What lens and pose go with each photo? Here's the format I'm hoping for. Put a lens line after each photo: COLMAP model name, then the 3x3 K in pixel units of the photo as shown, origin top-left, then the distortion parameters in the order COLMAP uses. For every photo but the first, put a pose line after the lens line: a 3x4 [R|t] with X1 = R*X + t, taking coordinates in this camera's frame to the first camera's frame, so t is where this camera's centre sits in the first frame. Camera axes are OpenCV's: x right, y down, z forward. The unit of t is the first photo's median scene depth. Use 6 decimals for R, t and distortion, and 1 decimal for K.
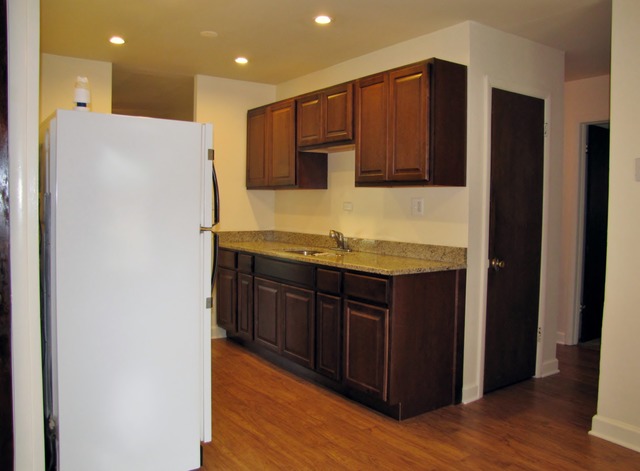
lens RADIAL K [[579.8, 0, 321.8], [0, 579.8, 237.7], [0, 0, 1]] dist [-0.135259, 0.065989]
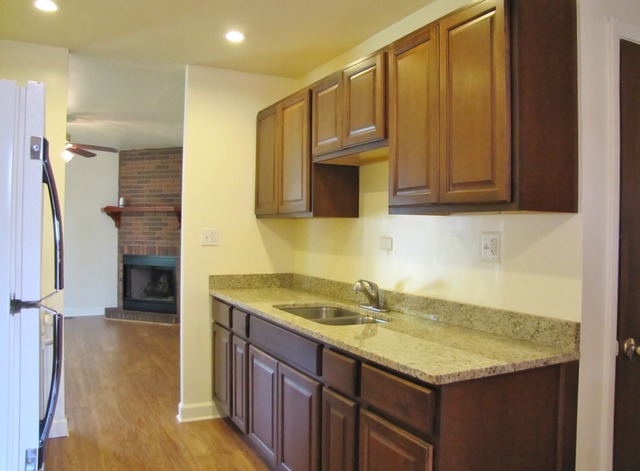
lens RADIAL K [[579.8, 0, 316.4], [0, 579.8, 231.2], [0, 0, 1]] dist [-0.135259, 0.065989]
pose [[0.990757, 0.001197, -0.135644, 0.066084], [-0.009131, 0.998282, -0.057883, -0.033566], [0.135341, 0.058586, 0.989065, 0.380362]]
